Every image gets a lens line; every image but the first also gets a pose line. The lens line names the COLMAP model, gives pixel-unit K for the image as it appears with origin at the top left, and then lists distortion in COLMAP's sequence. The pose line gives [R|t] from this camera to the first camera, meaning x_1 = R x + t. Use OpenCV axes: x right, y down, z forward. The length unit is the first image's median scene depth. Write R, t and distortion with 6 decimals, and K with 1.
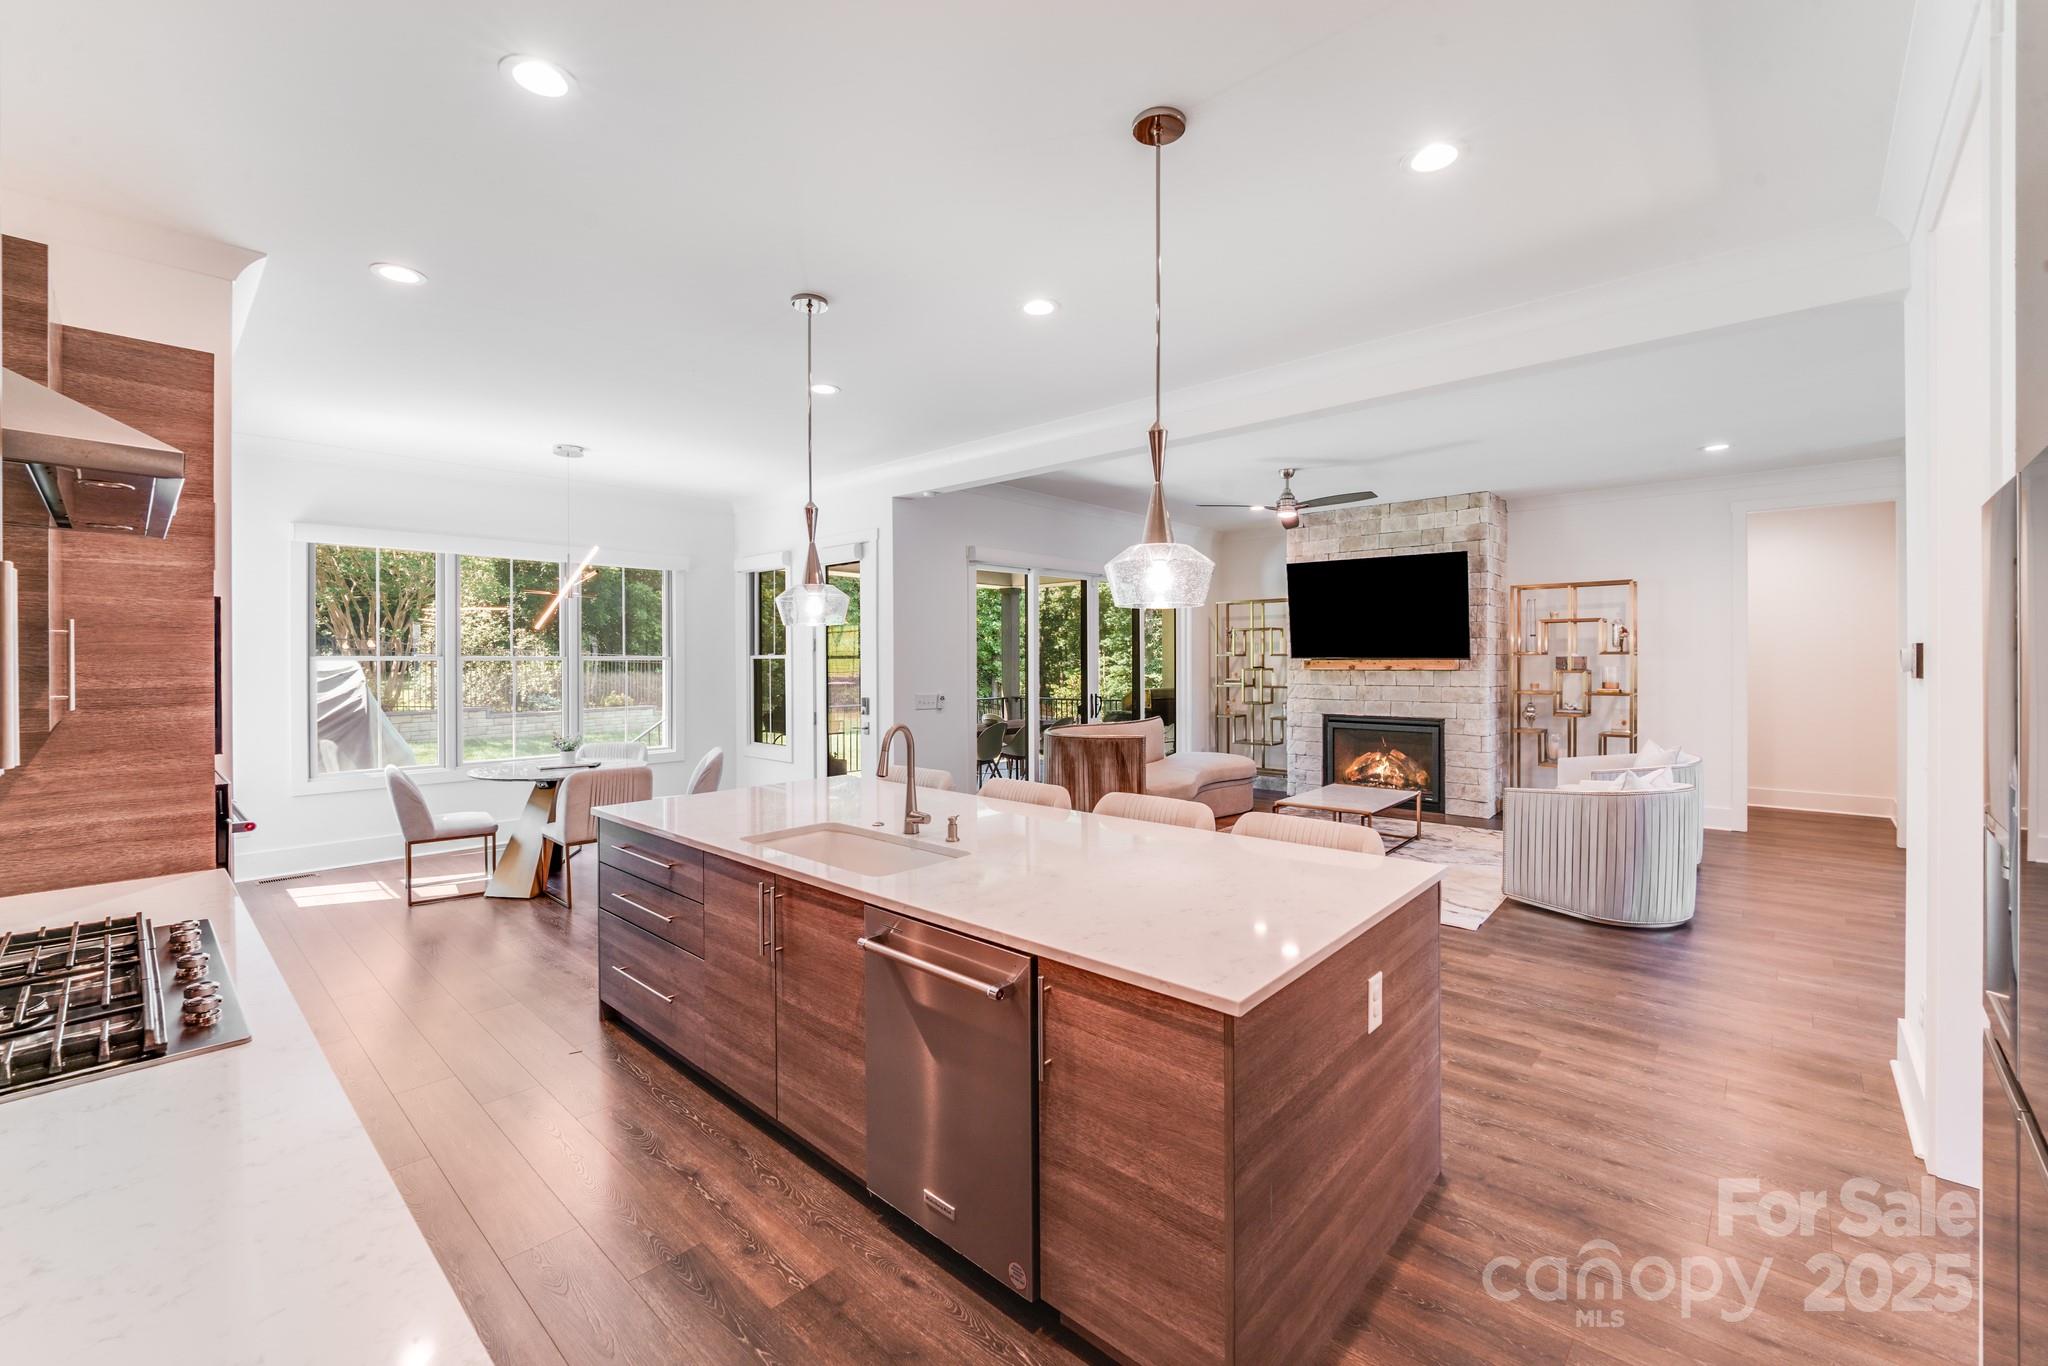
lens RADIAL K [[835.5, 0, 1014.2], [0, 835.5, 663.9], [0, 0, 1]] dist [-0.005635, -0.000493]
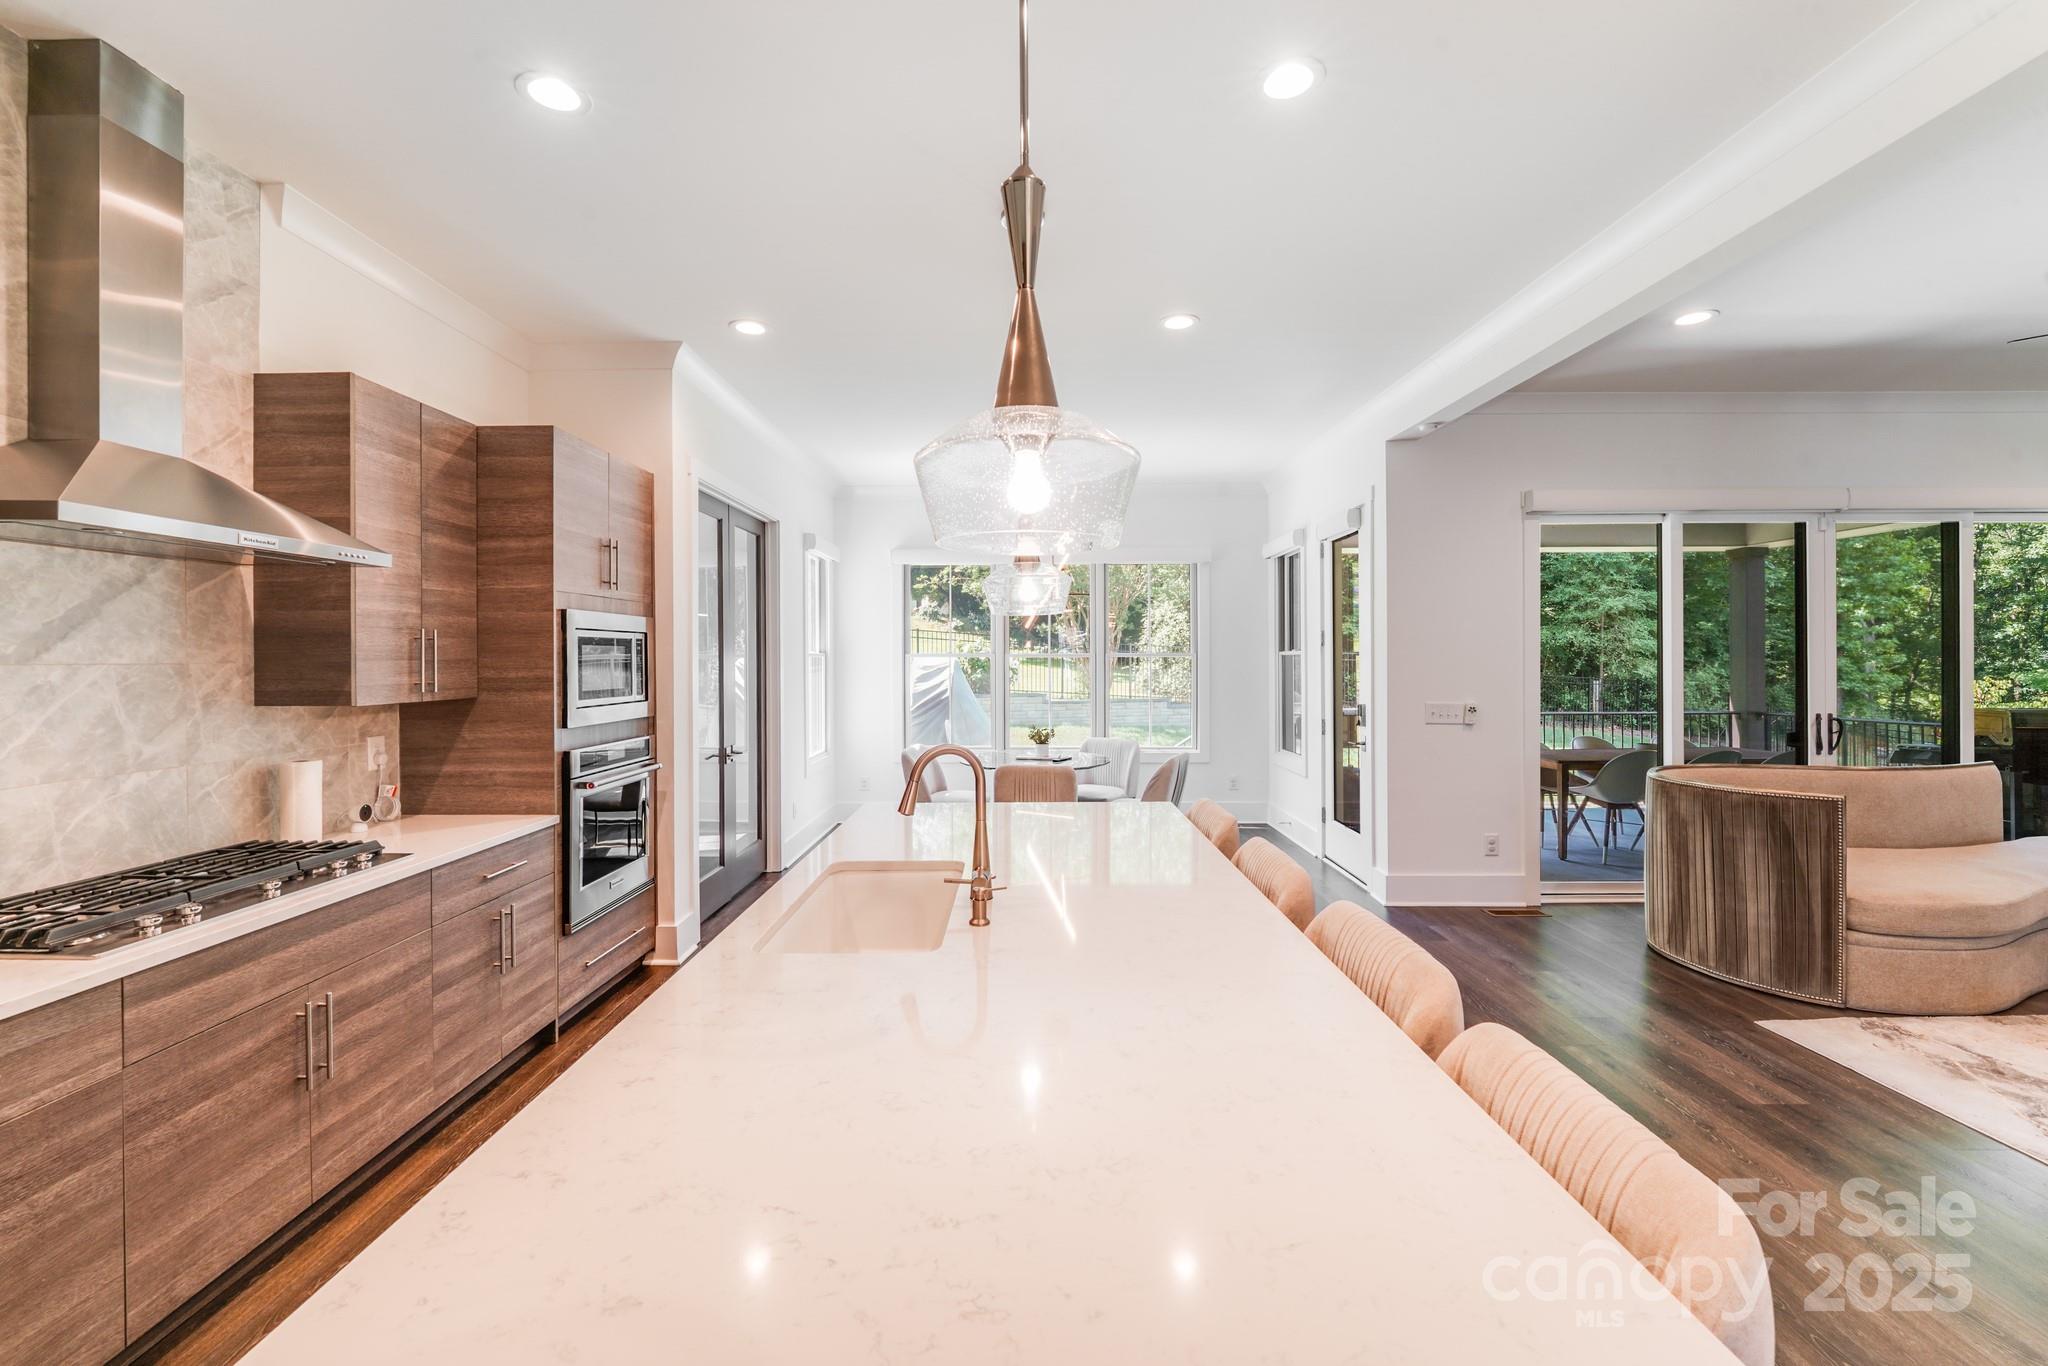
lens RADIAL K [[835.5, 0, 1014.2], [0, 835.5, 663.9], [0, 0, 1]] dist [-0.005635, -0.000493]
pose [[0.669209, 0.006016, -0.743049, 0.195552], [-0.002811, 0.999981, 0.005565, -0.001327], [0.743069, -0.001635, 0.669213, 0.247895]]
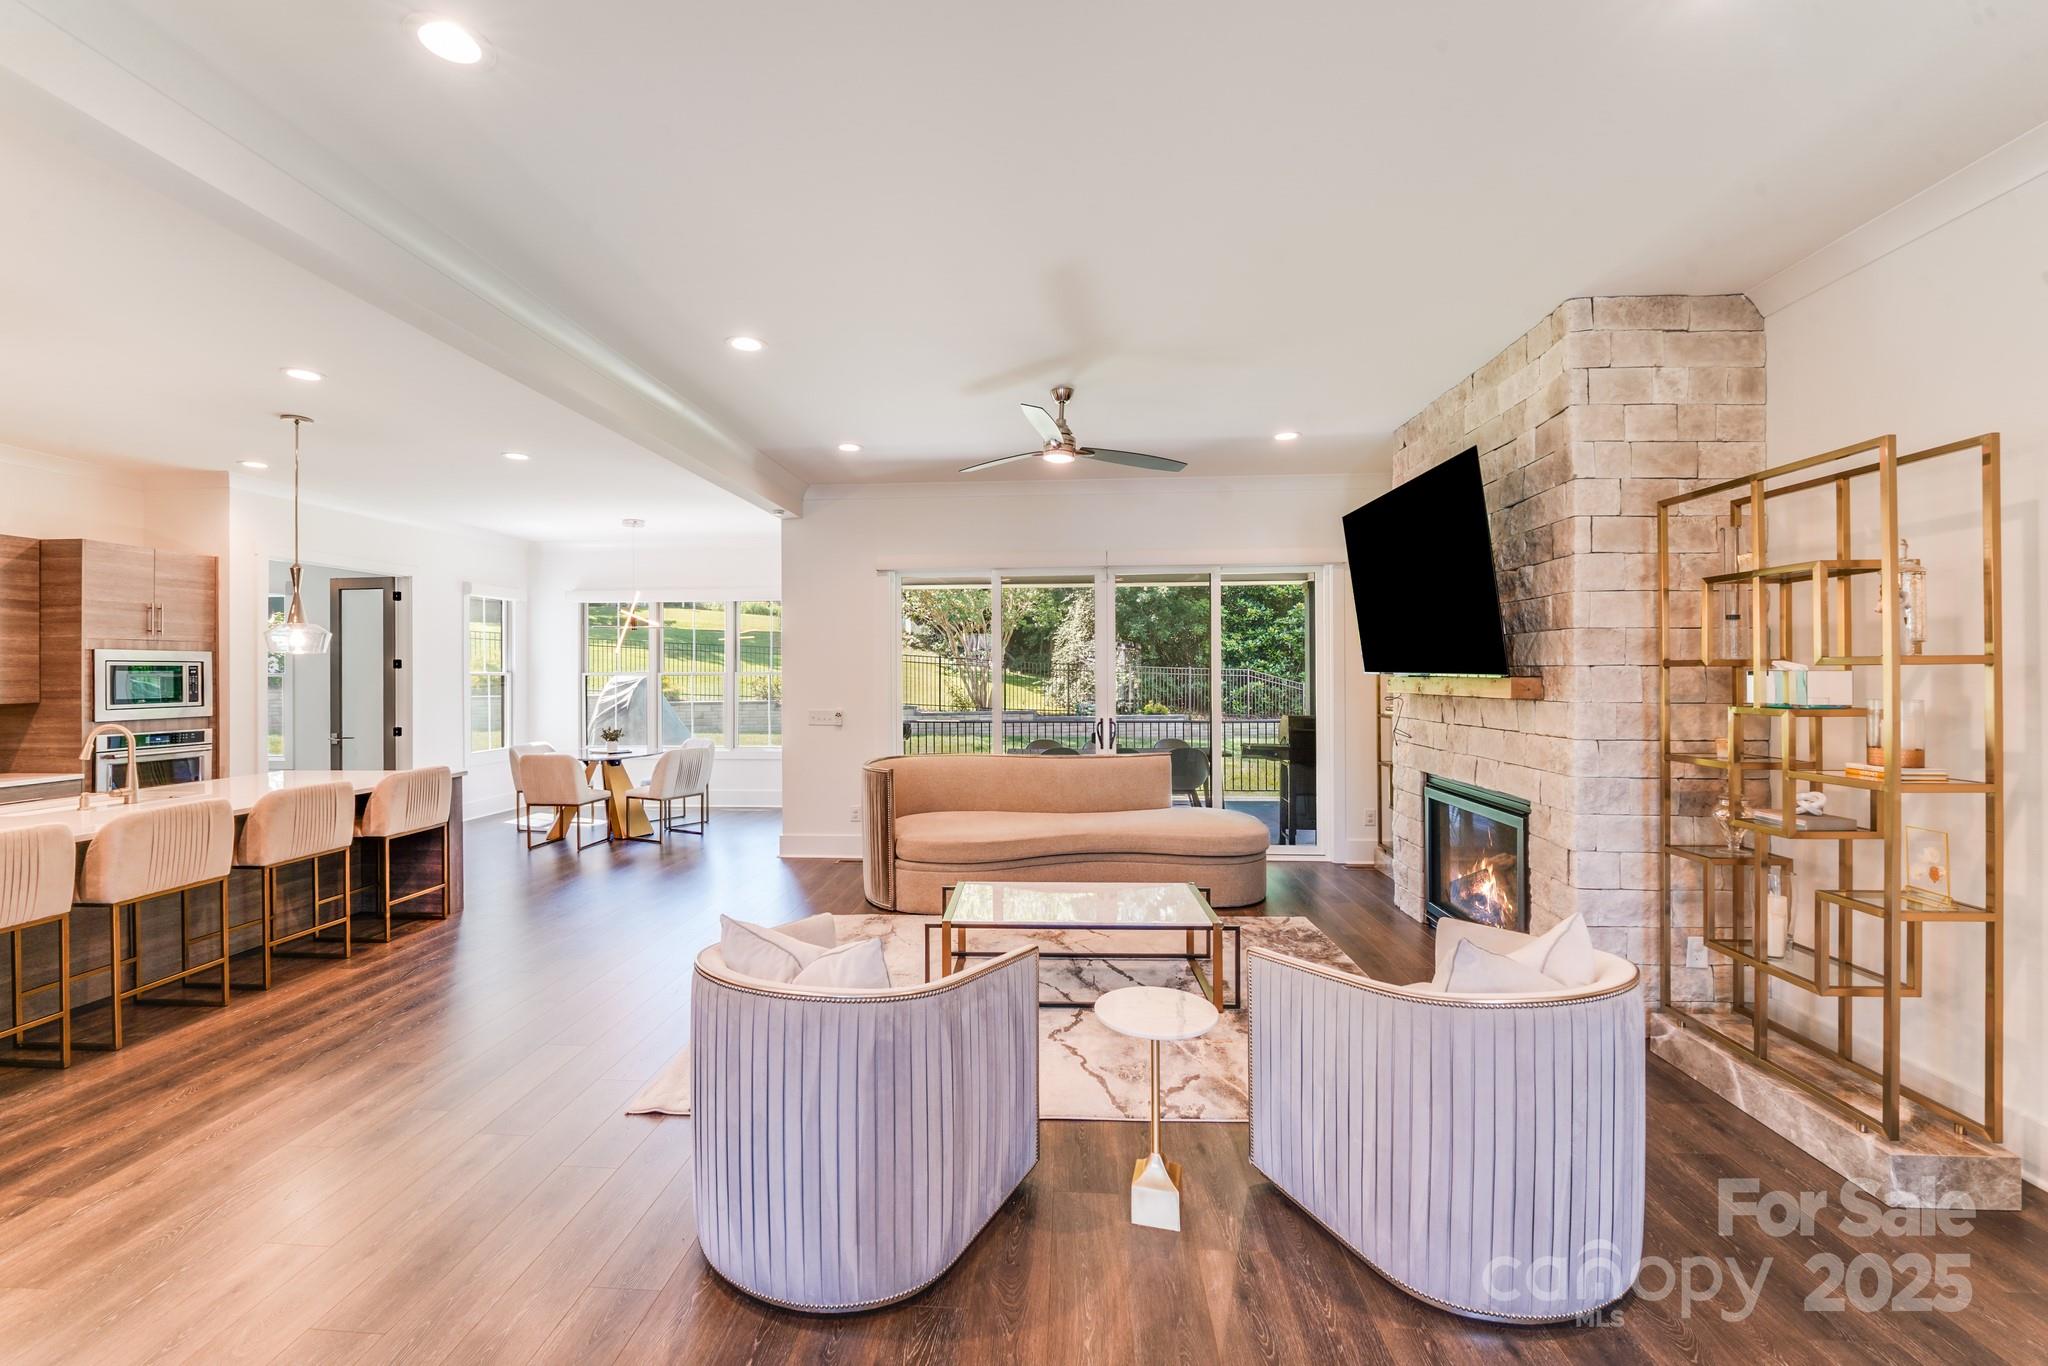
lens RADIAL K [[806.7, 0, 1018.6], [0, 806.7, 678.4], [0, 0, 1]] dist [-0.020207, 0.000032]
pose [[0.639922, 0.005338, -0.768421, 0.836862], [-0.002034, 0.999984, 0.005253, -0.008065], [0.768437, -0.001798, 0.639923, 0.597479]]
